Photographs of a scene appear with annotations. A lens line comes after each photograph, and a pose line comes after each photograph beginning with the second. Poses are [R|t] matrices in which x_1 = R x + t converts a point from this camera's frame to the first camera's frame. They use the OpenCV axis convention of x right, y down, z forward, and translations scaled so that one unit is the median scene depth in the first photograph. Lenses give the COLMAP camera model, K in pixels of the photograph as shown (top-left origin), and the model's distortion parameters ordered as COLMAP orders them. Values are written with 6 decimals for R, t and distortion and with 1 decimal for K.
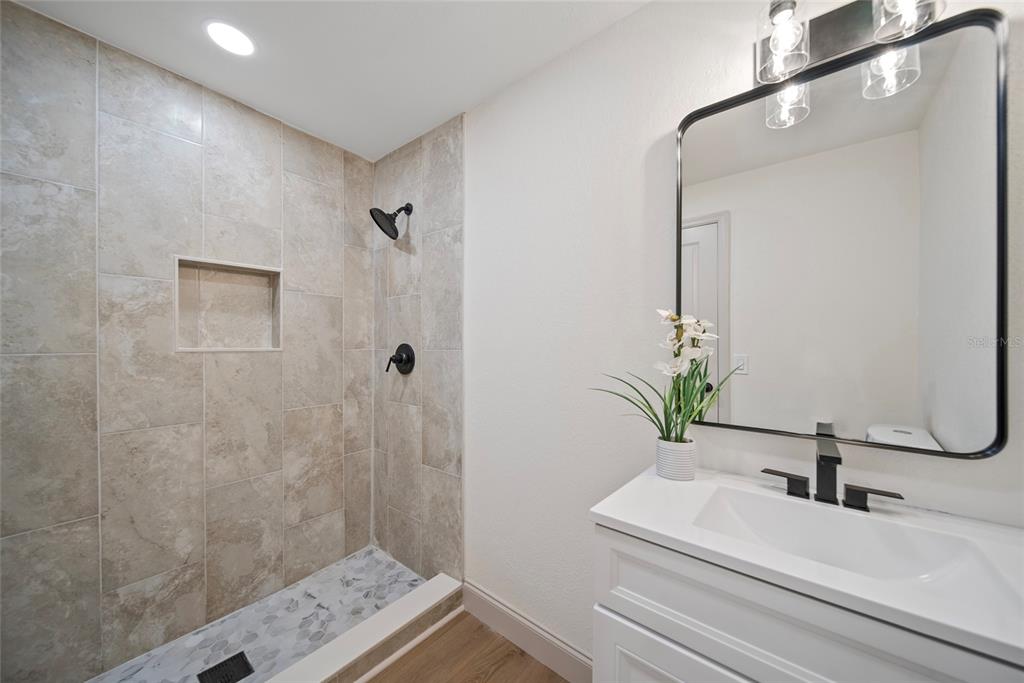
lens RADIAL K [[371.9, 0, 512.0], [0, 371.9, 341.5], [0, 0, 1]] dist [-0.000261, 0.000078]
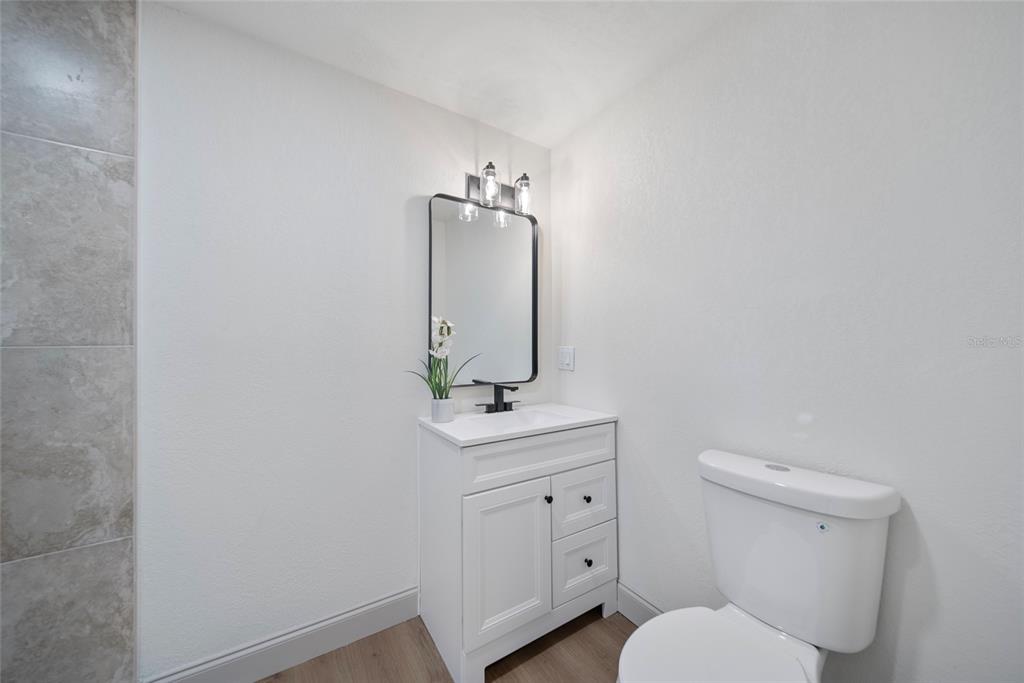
lens RADIAL K [[371.9, 0, 512.0], [0, 371.9, 341.5], [0, 0, 1]] dist [-0.000261, 0.000078]
pose [[0.286827, 0.006111, 0.957963, -0.576663], [-0.000589, 0.999981, -0.006203, 0.019368], [-0.957982, 0.001215, 0.286825, 0.155529]]
